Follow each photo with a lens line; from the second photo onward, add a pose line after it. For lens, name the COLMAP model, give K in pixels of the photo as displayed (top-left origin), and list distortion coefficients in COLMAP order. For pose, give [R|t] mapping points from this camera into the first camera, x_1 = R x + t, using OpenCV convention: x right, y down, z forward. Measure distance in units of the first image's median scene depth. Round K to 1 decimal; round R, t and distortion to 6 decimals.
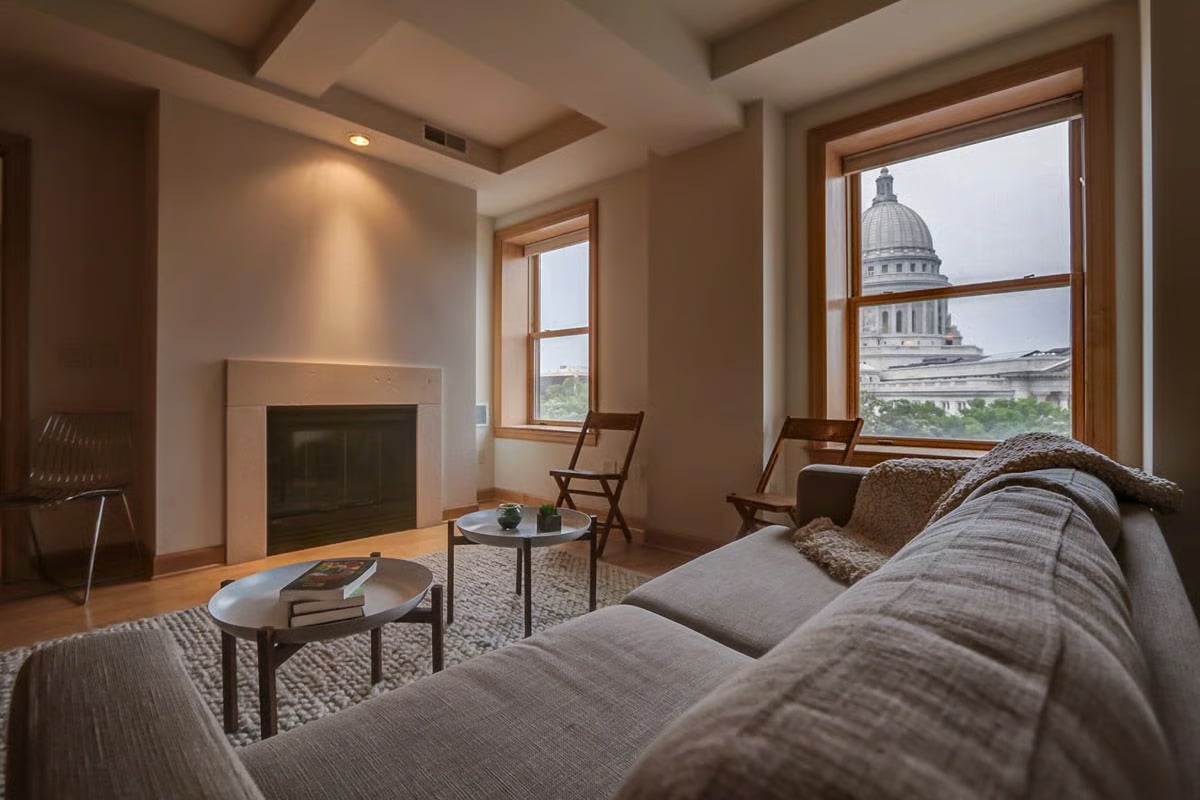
lens RADIAL K [[556.1, 0, 594.5], [0, 556.1, 389.4], [0, 0, 1]] dist [-0.008821, 0.000040]
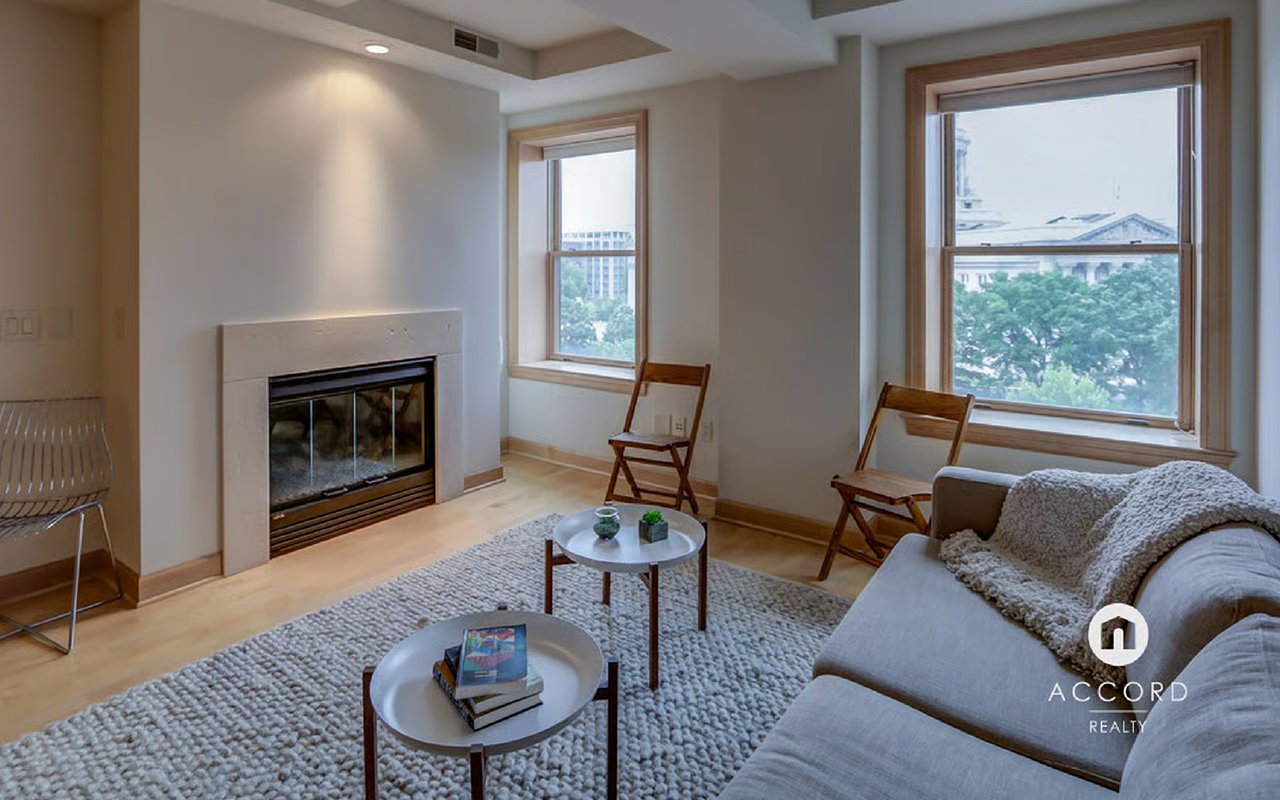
lens RADIAL K [[681.6, 0, 637.3], [0, 681.6, 264.3], [0, 0, 1]] dist [-0.007310, -0.000479]
pose [[0.993010, -0.003899, 0.117967, -0.161684], [0.003009, 0.999966, 0.007715, -0.134384], [-0.117993, -0.007306, 0.992988, -0.052642]]
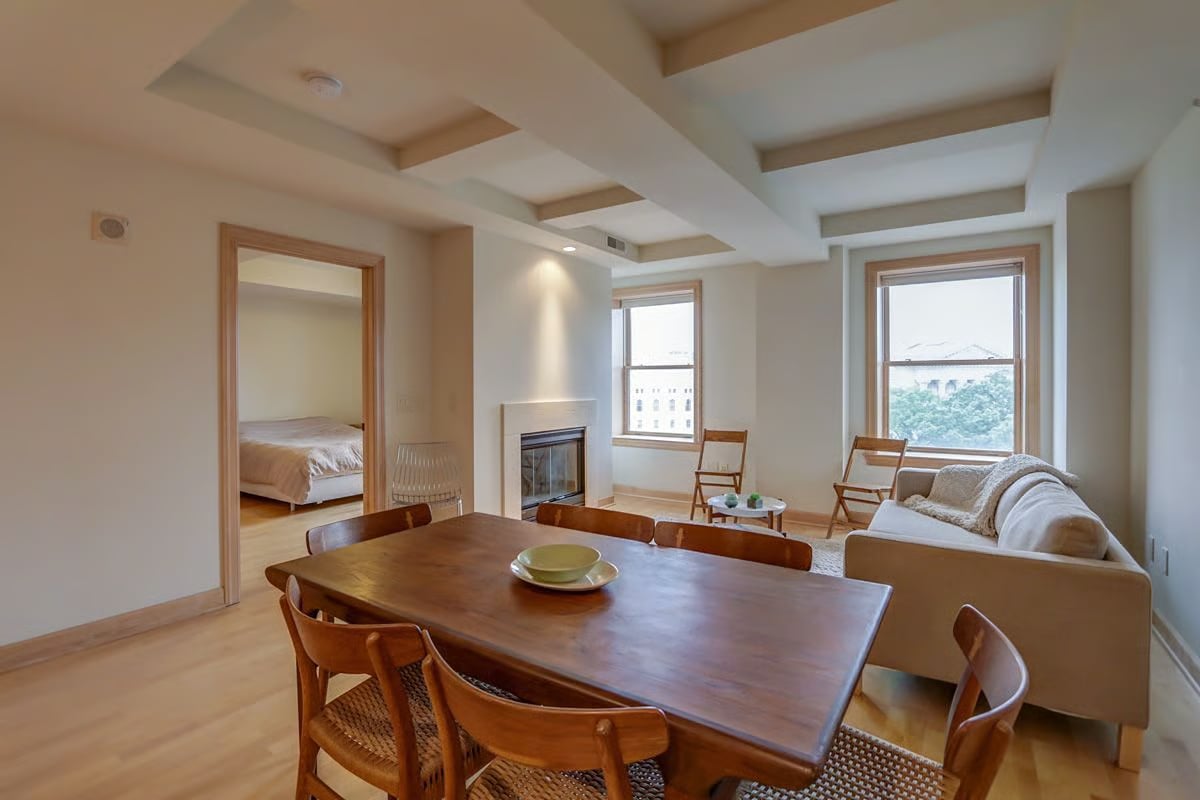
lens RADIAL K [[556.1, 0, 594.5], [0, 556.1, 389.4], [0, 0, 1]] dist [-0.008821, 0.000040]
pose [[0.989039, -0.008178, 0.147425, -0.578971], [0.005214, 0.999777, 0.020482, -0.110592], [-0.147559, -0.019488, 0.988861, -0.456358]]
